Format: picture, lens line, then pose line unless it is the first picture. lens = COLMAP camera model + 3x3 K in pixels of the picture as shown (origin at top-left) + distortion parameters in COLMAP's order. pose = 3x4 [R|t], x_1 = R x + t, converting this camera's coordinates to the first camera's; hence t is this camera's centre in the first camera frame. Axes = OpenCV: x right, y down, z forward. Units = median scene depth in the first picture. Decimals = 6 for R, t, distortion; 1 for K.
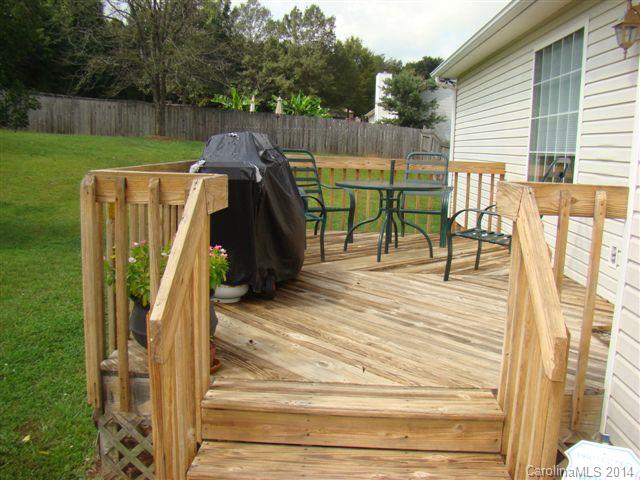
lens RADIAL K [[601.8, 0, 320.4], [0, 601.8, 240.3], [0, 0, 1]] dist [-0.111967, 0.000000]
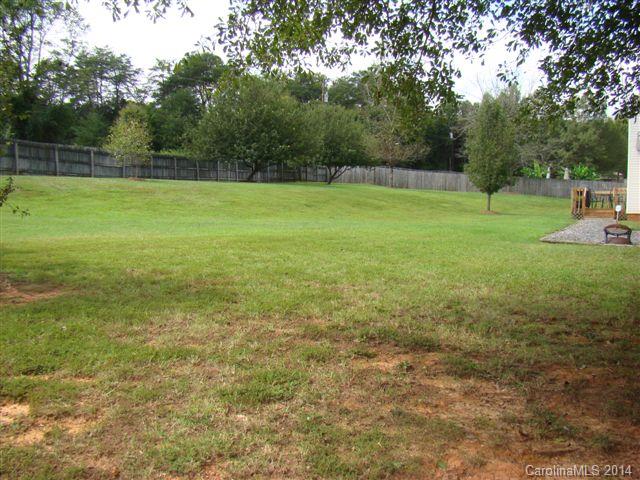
lens RADIAL K [[601.8, 0, 320.0], [0, 601.8, 240.4], [0, 0, 1]] dist [-0.111967, 0.000000]
pose [[0.906015, 0.002769, -0.423236, -0.001308], [-0.047881, 0.994230, -0.095994, 0.068756], [0.420528, 0.107237, 0.900920, -0.348724]]
